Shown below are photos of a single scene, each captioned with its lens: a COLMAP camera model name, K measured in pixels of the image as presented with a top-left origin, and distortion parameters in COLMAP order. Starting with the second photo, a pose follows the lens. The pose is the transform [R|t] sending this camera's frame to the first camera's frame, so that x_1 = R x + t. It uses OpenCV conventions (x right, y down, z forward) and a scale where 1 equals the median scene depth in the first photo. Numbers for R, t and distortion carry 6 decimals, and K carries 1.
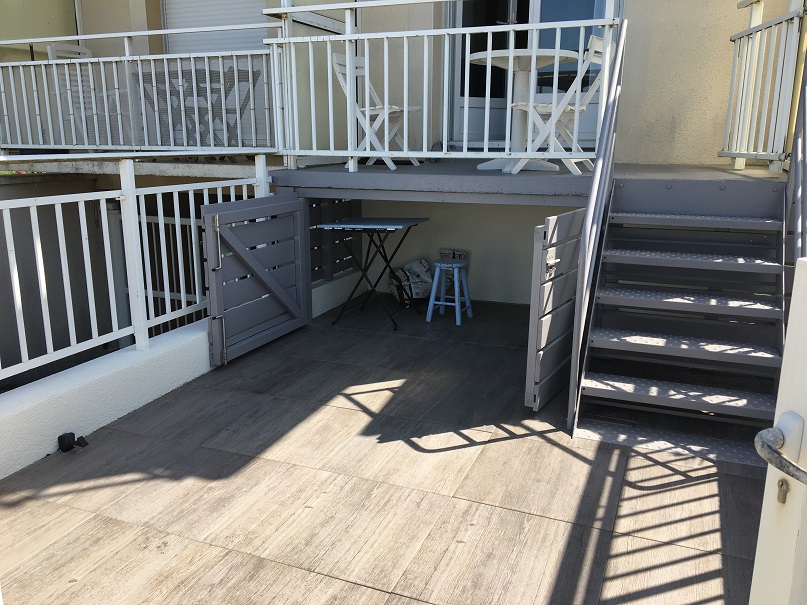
lens RADIAL K [[687.6, 0, 401.6], [0, 687.6, 303.0], [0, 0, 1]] dist [0.040784, -0.087081]
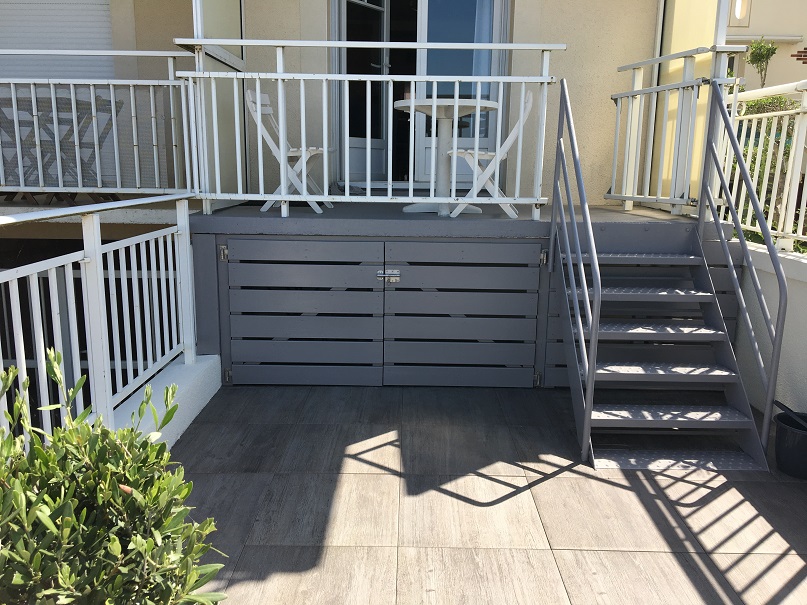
lens RADIAL K [[687.6, 0, 396.8], [0, 687.6, 301.7], [0, 0, 1]] dist [0.040784, -0.087081]
pose [[0.923465, -0.064700, 0.378188, -0.305997], [0.077572, 0.996808, -0.018884, -0.047741], [-0.375759, 0.046775, 0.925536, 0.081648]]
